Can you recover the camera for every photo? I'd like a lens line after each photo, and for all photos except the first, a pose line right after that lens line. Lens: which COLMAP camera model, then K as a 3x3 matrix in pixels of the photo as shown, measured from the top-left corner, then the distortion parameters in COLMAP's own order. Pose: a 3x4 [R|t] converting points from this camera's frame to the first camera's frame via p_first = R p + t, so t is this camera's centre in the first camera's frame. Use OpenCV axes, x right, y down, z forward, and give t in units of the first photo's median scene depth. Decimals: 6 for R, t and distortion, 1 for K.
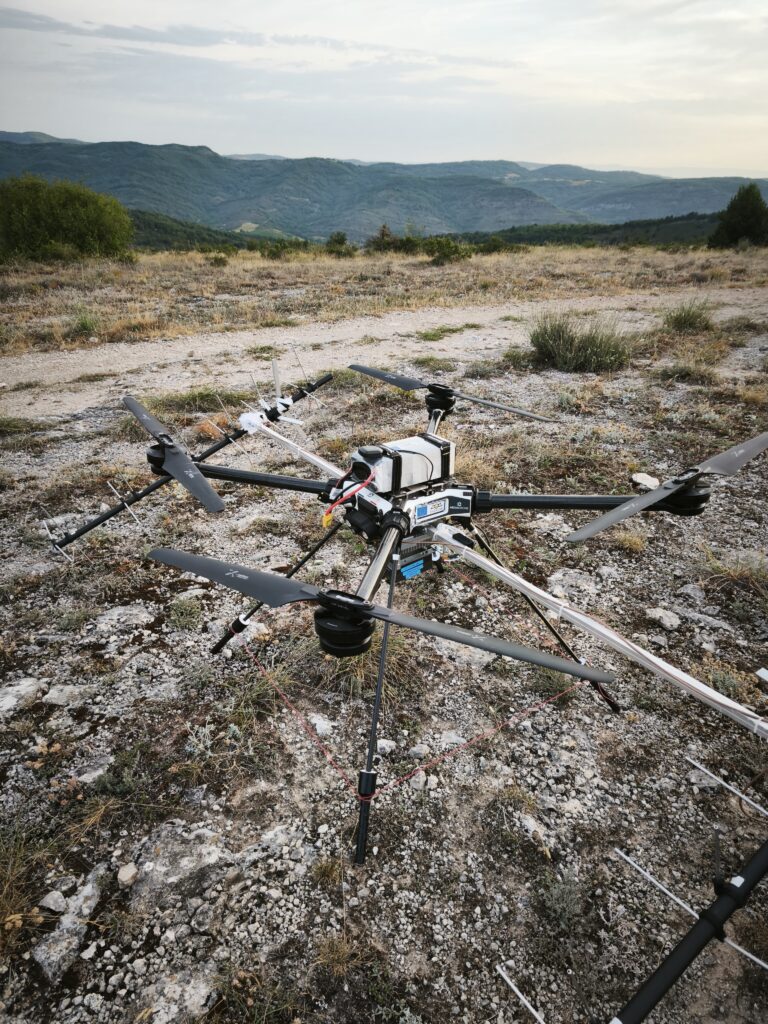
lens RADIAL K [[688.1, 0, 382.6], [0, 688.1, 520.1], [0, 0, 1]] dist [0.060946, -0.020032]
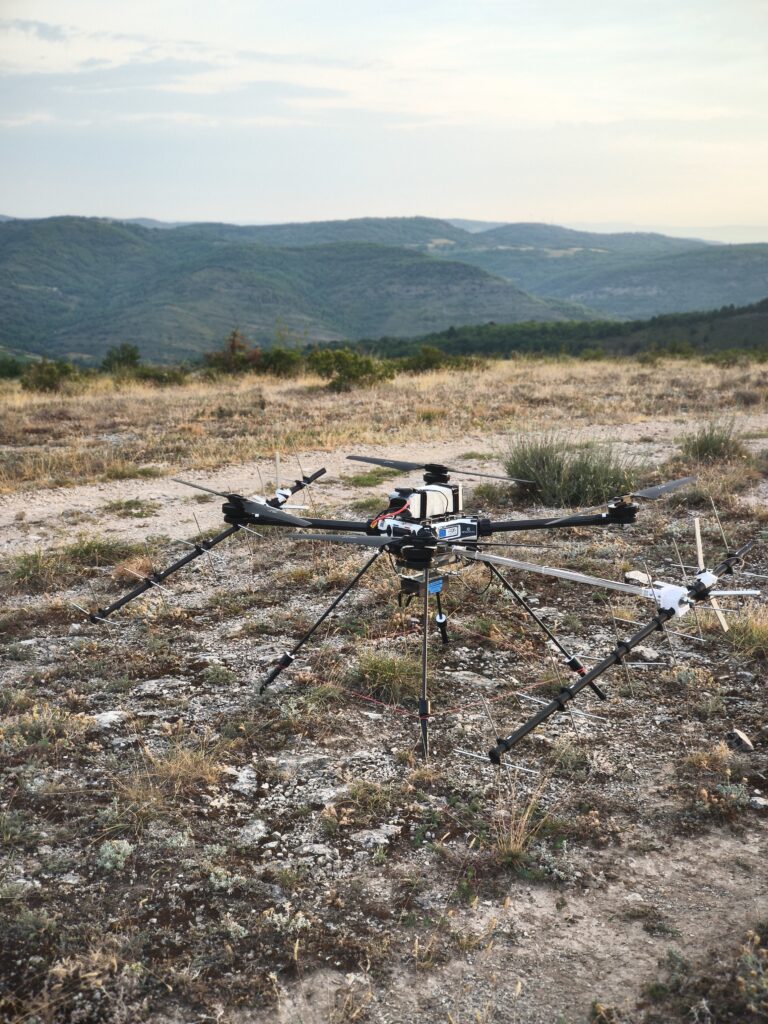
lens RADIAL K [[1442.1, 0, 419.3], [0, 1442.1, 506.0], [0, 0, 1]] dist [0.042200, 0.000000]
pose [[0.988562, -0.042426, 0.144722, -0.283740], [0.080505, 0.959908, -0.268506, 0.496221], [-0.127528, 0.277086, 0.952345, -1.229157]]
